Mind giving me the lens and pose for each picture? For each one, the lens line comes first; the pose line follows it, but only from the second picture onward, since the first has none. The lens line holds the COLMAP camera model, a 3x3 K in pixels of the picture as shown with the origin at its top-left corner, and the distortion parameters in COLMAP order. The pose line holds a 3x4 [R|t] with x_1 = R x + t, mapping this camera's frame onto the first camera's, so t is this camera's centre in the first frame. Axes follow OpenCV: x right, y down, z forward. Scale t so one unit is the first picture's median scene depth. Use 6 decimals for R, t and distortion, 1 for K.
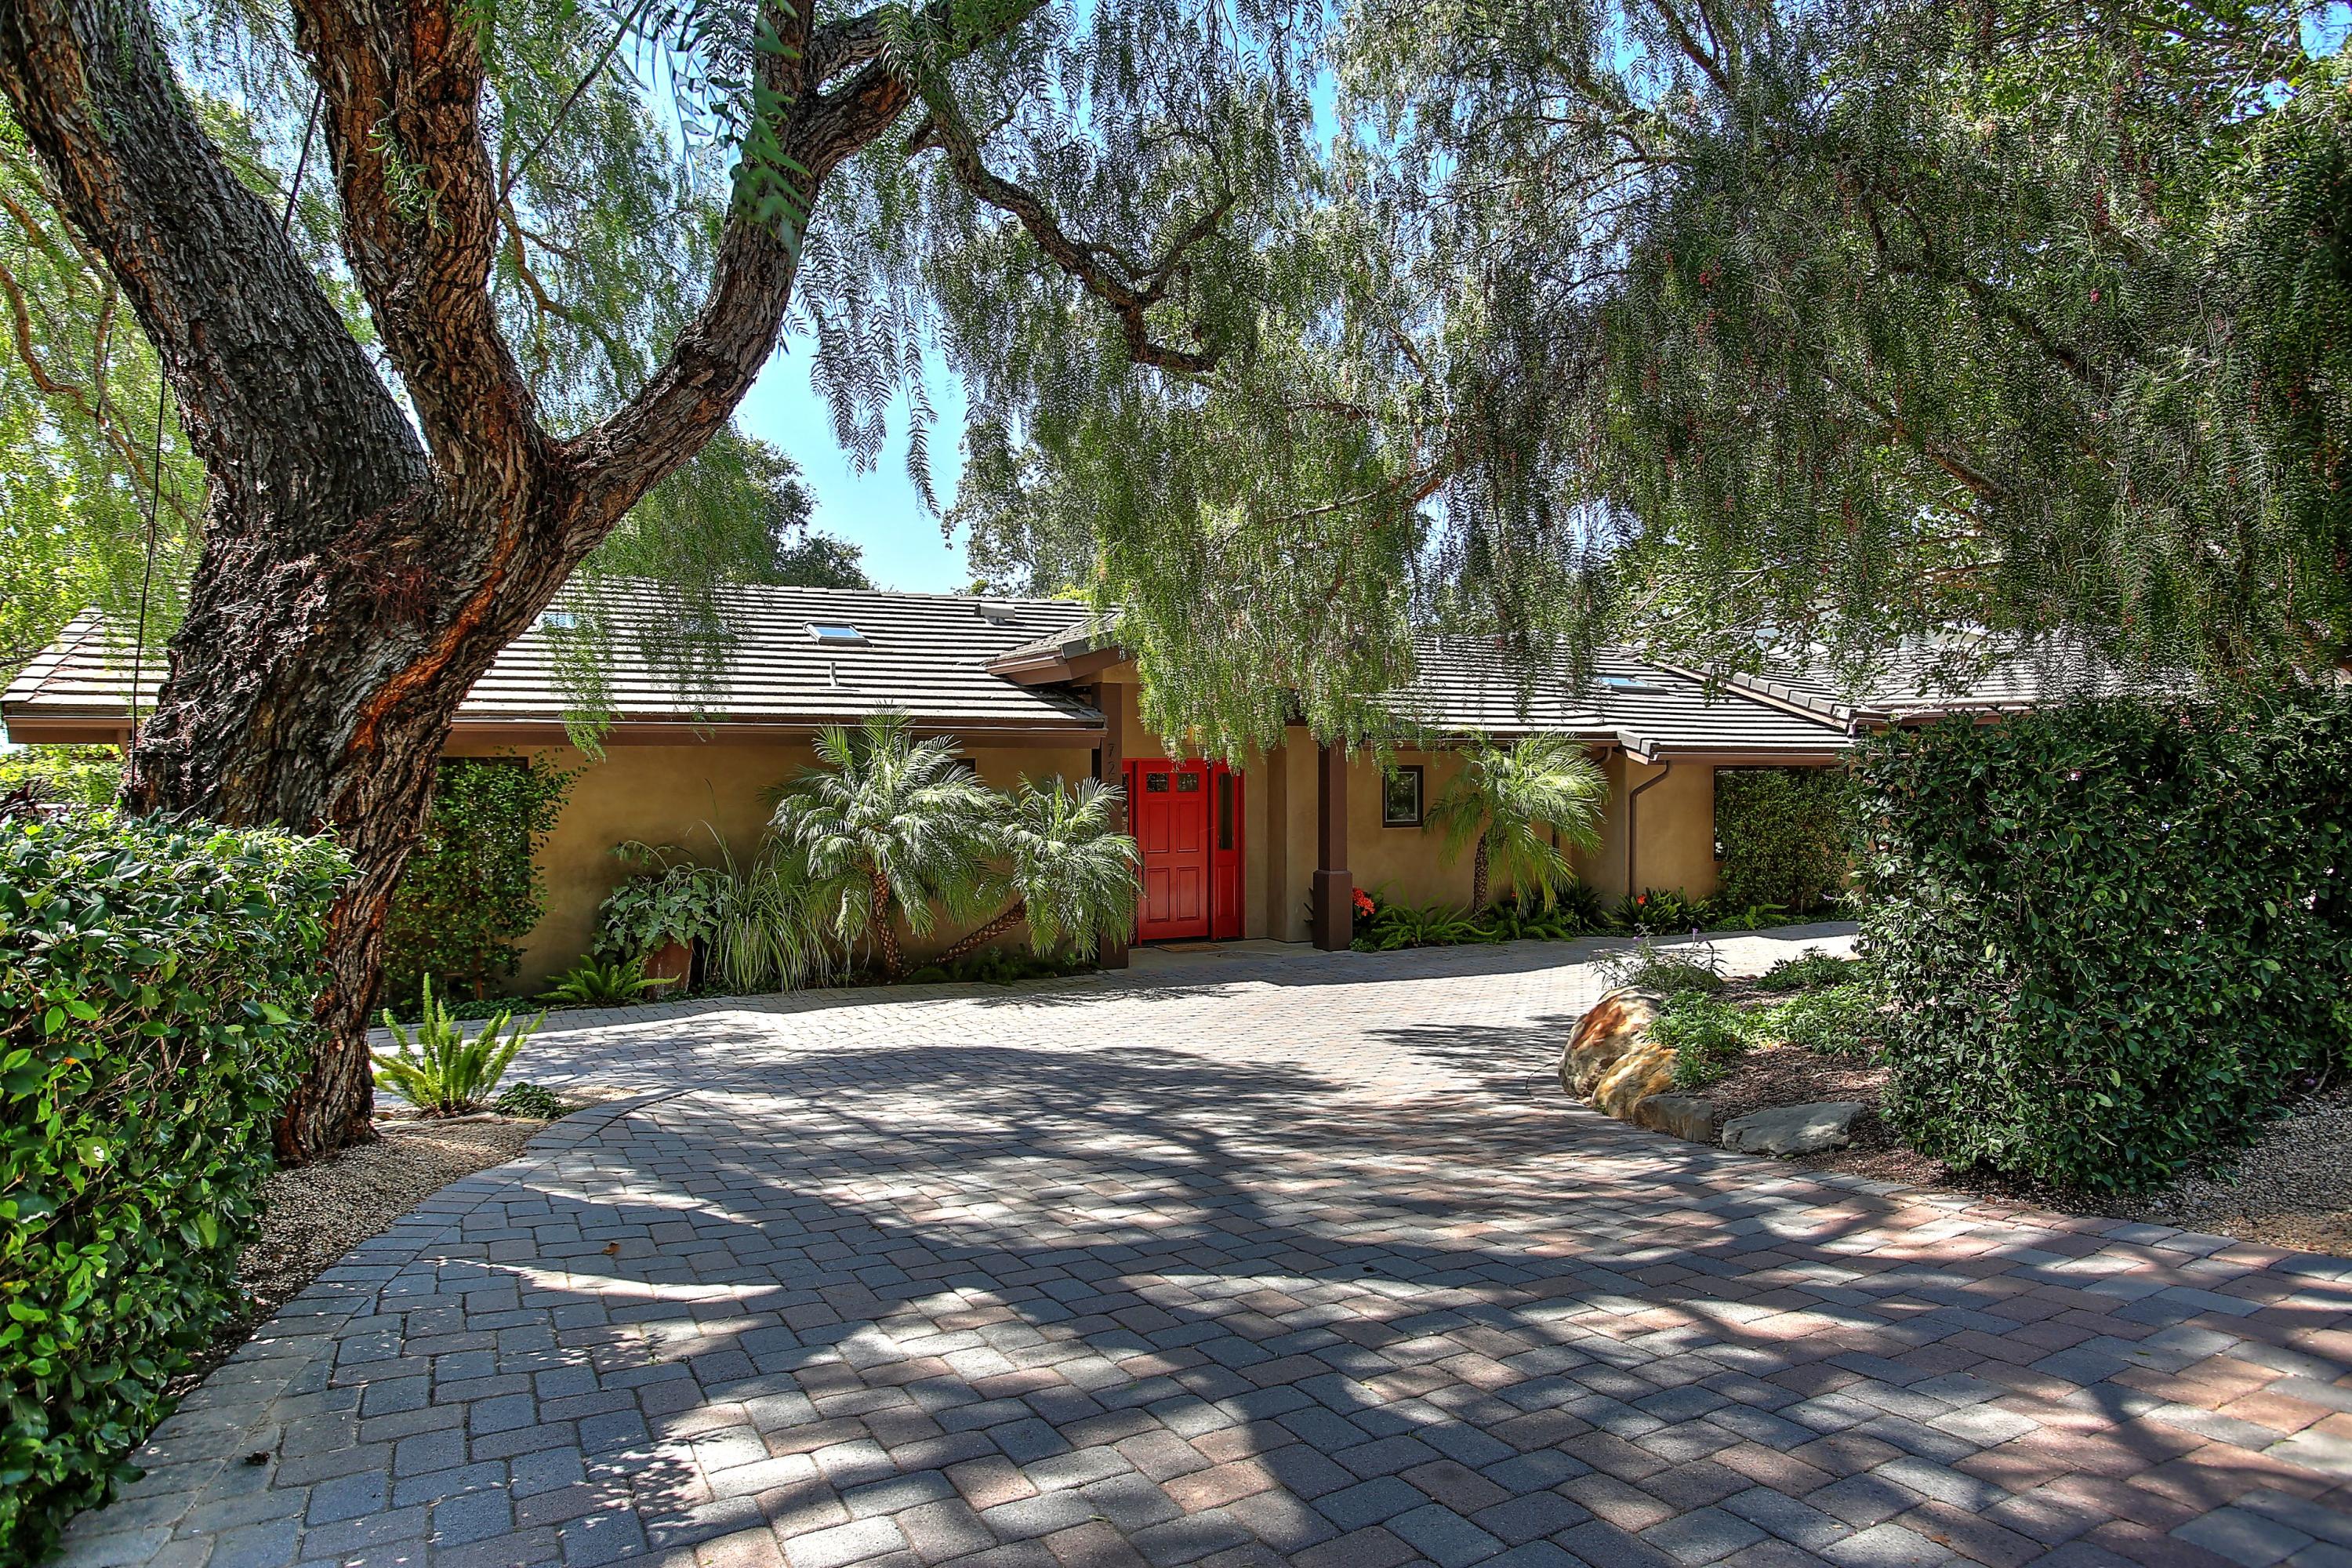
lens RADIAL K [[1402.4, 0, 1176.0], [0, 1402.4, 784.0], [0, 0, 1]] dist [0.002011, 0.000955]
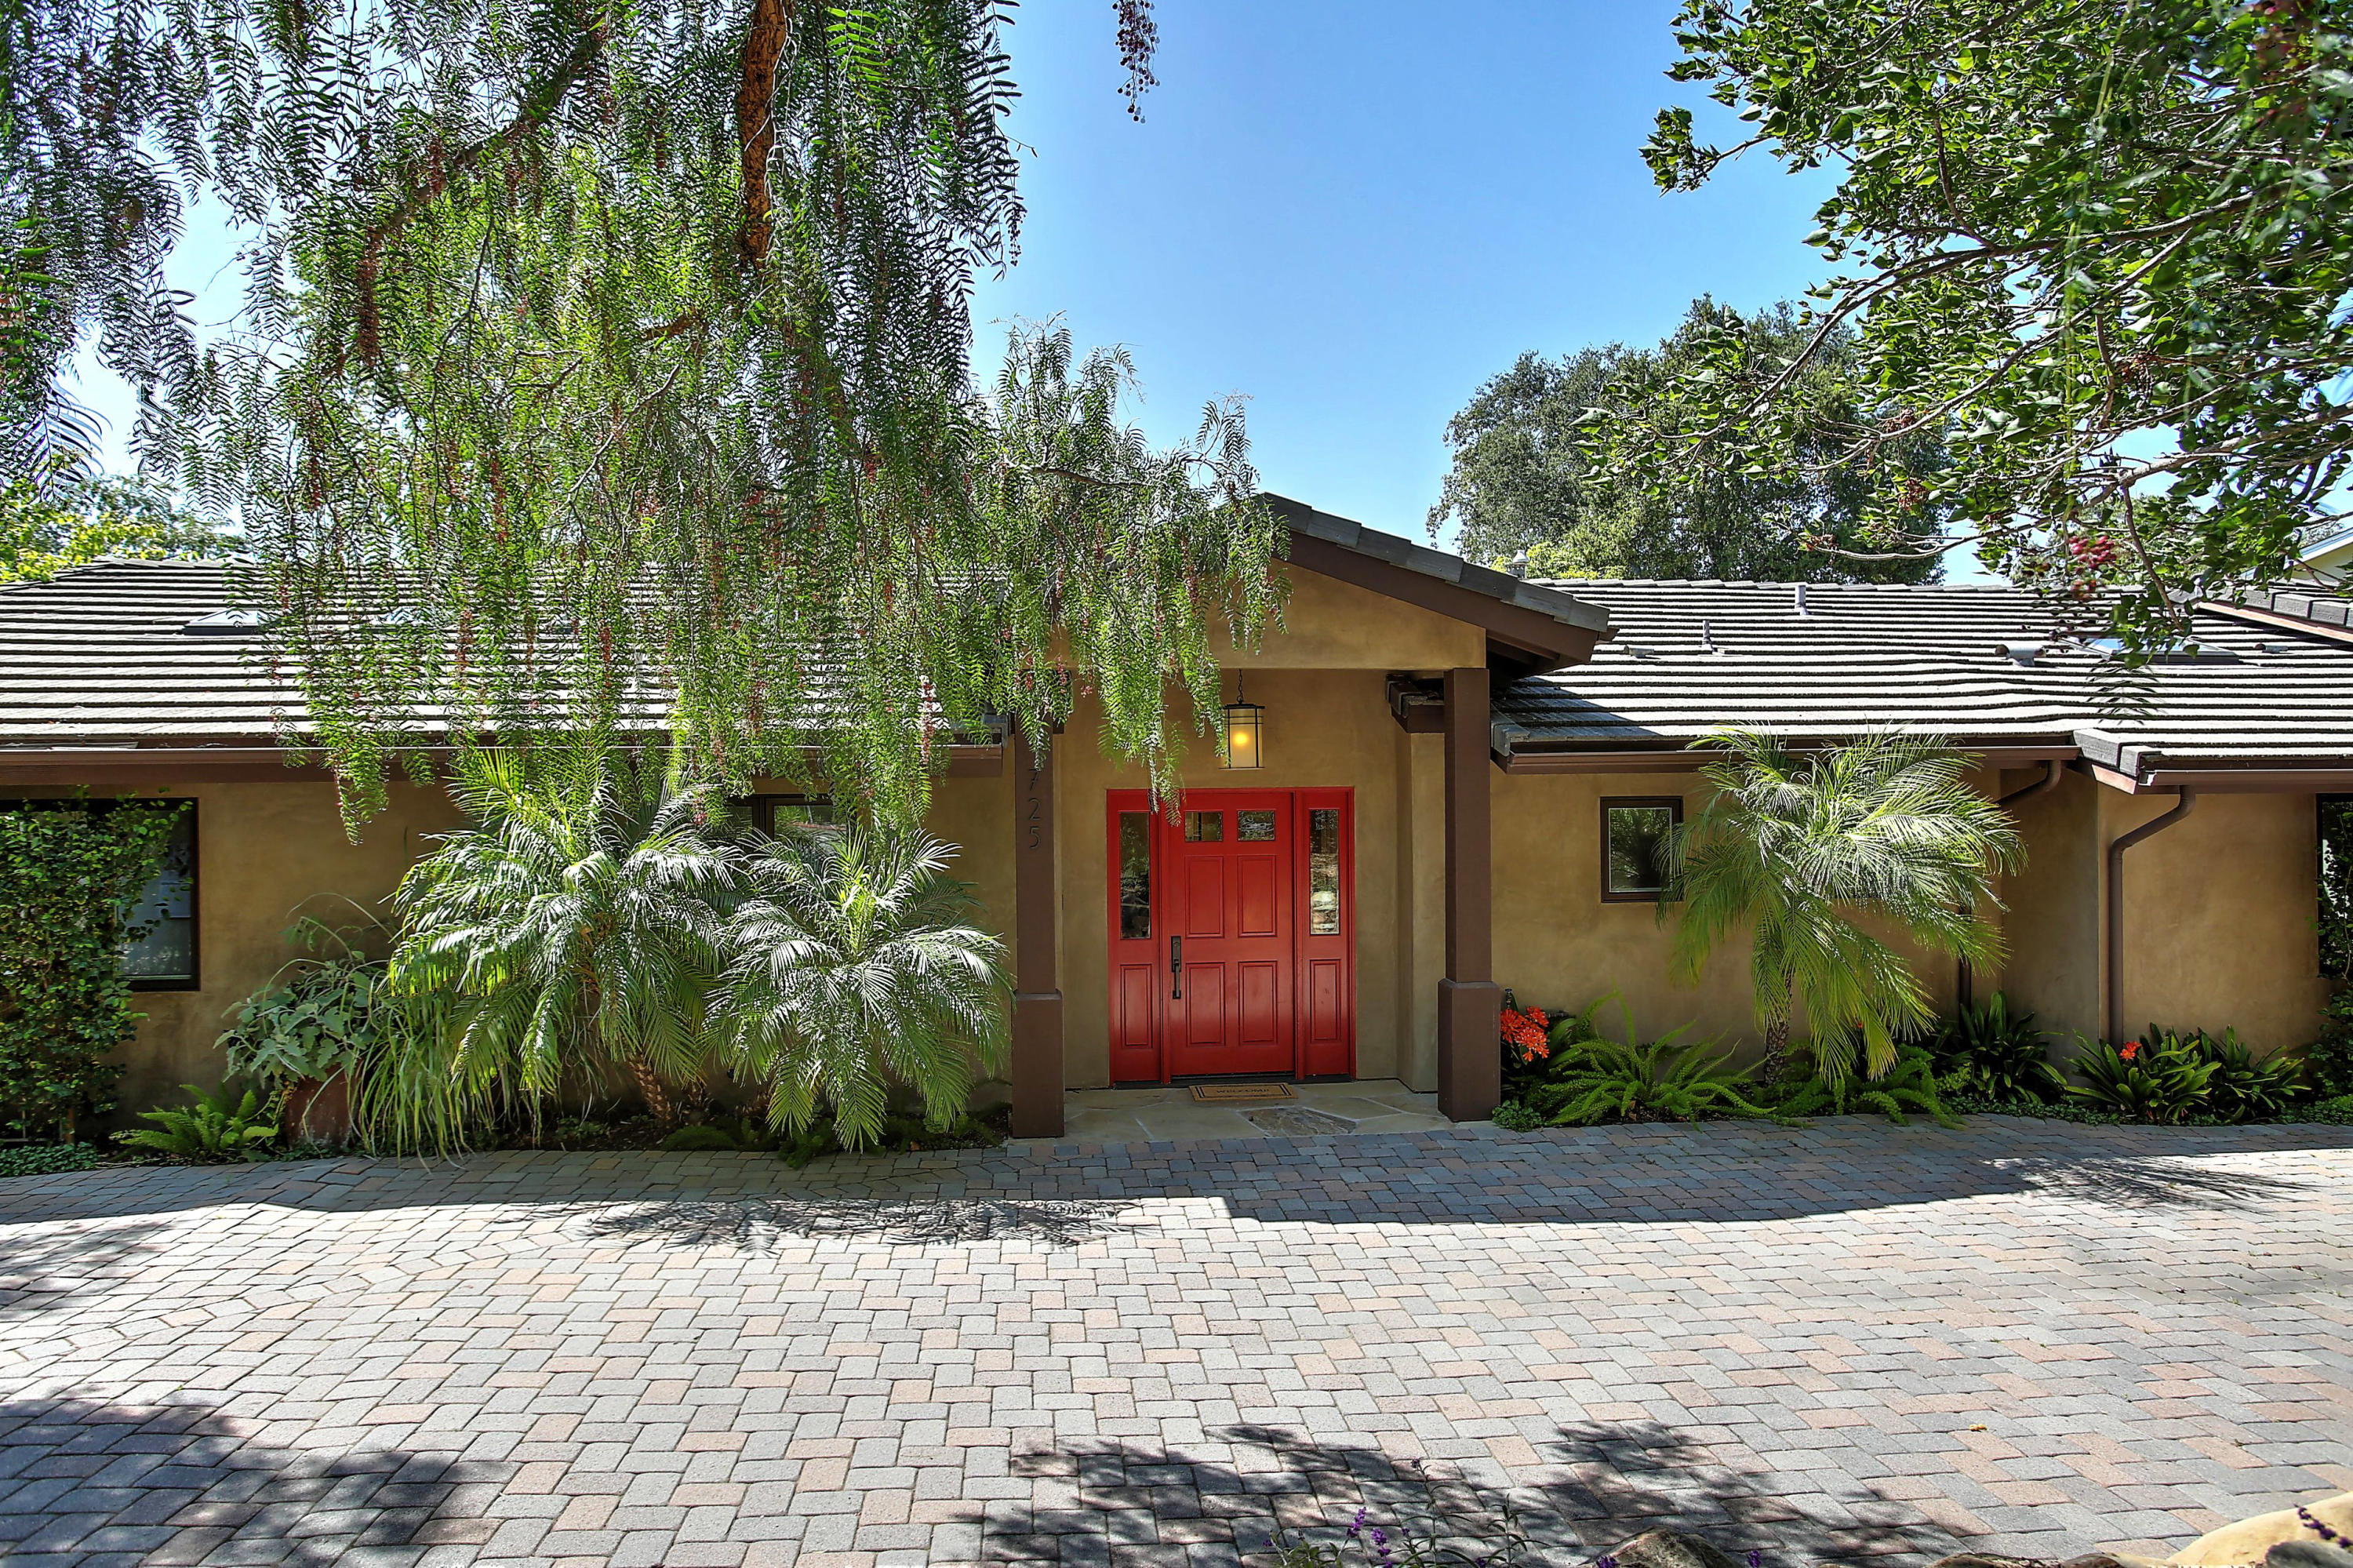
lens RADIAL K [[1403.0, 0, 1176.5], [0, 1403.0, 784.0], [0, 0, 1]] dist [0.002011, 0.000955]
pose [[0.921258, -0.009336, -0.388839, 0.224816], [0.003174, 0.999859, -0.016486, -0.010539], [0.388939, 0.013954, 0.921158, 0.408942]]
